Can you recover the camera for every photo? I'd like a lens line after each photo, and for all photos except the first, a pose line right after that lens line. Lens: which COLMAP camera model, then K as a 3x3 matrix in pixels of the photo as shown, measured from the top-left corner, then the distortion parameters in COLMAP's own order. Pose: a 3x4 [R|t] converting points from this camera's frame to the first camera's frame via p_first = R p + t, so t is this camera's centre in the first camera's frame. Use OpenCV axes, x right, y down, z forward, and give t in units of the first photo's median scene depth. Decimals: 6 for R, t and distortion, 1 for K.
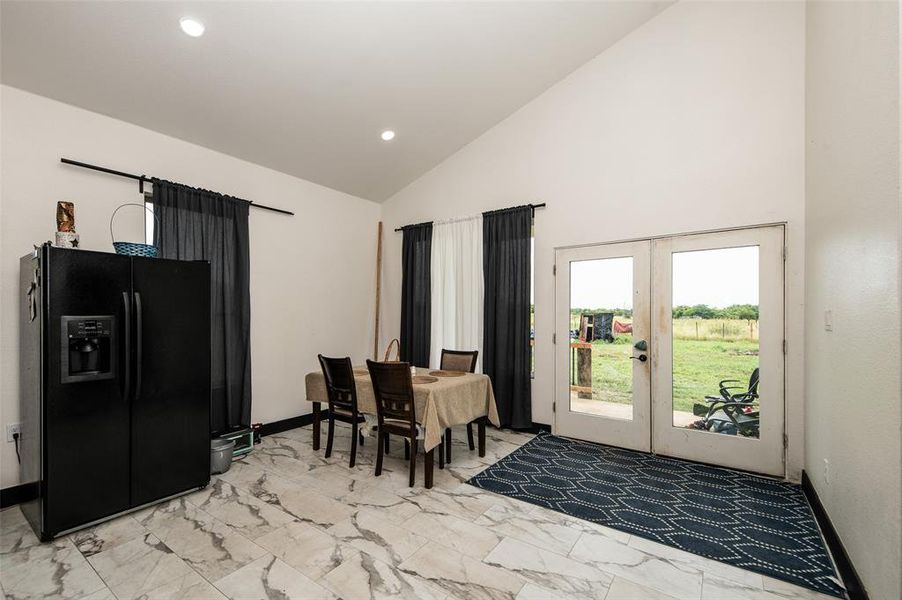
lens RADIAL K [[386.5, 0, 460.3], [0, 386.5, 313.4], [0, 0, 1]] dist [0.001915, 0.000025]
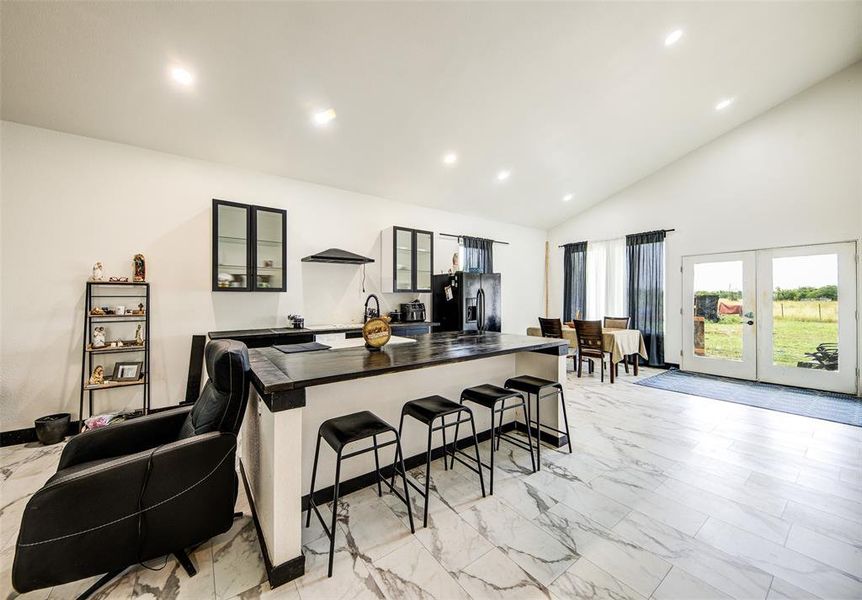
lens RADIAL K [[321.5, 0, 417.3], [0, 321.5, 295.9], [0, 0, 1]] dist [0.000053, -0.007320]
pose [[0.931431, -0.004480, -0.363890, -0.295020], [0.003739, 0.999989, -0.002741, 0.000674], [0.363898, 0.001192, 0.931438, -0.649883]]
